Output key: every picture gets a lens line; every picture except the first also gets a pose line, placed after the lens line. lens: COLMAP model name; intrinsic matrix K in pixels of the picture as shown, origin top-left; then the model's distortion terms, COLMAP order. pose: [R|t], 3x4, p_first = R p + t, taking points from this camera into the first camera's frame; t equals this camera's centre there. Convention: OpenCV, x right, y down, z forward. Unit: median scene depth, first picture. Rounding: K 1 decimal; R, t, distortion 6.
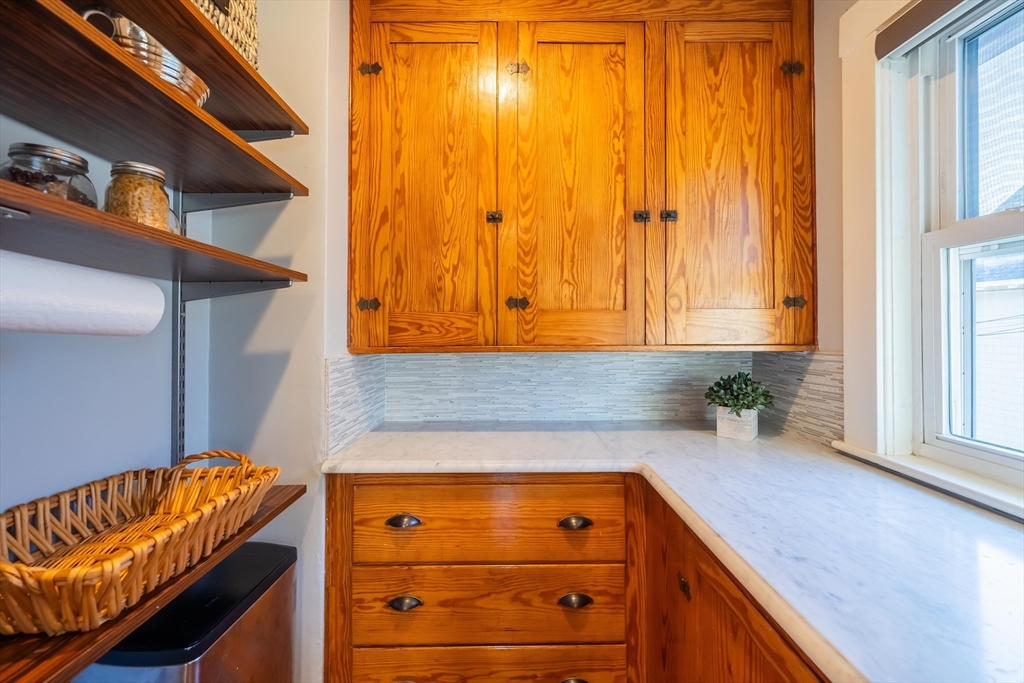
lens RADIAL K [[414.7, 0, 506.7], [0, 414.7, 323.7], [0, 0, 1]] dist [-0.001736, -0.000056]
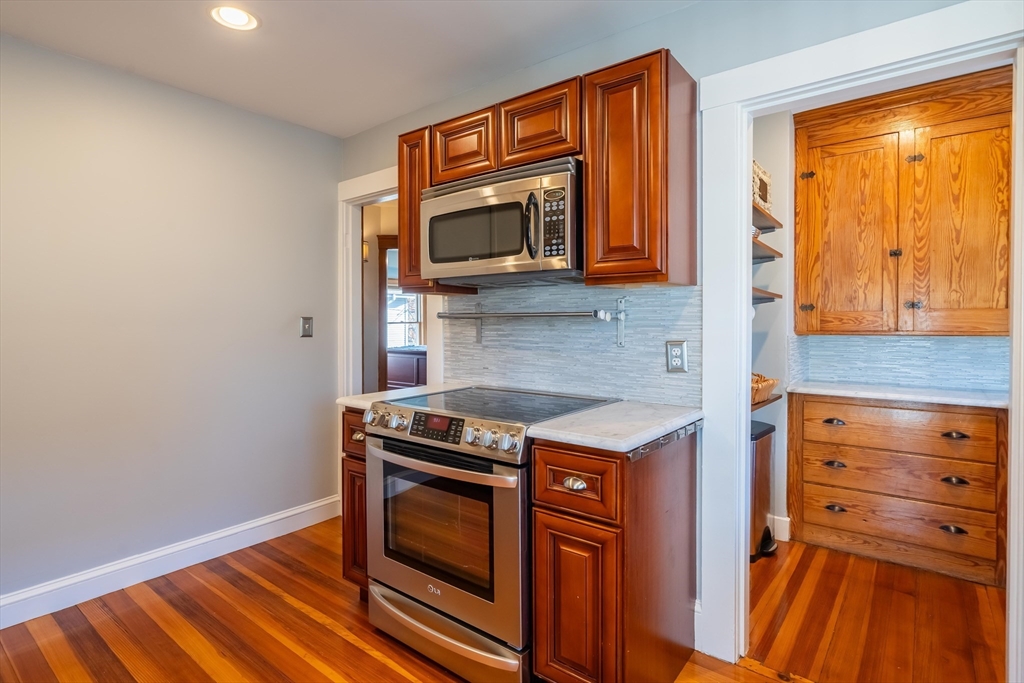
lens RADIAL K [[524.8, 0, 486.0], [0, 524.8, 324.4], [0, 0, 1]] dist [0.002567, -0.000537]
pose [[0.763313, 0.003765, -0.646018, 0.077433], [0.005940, 0.999900, 0.012845, -0.010515], [0.646002, -0.013642, 0.763214, -1.640830]]
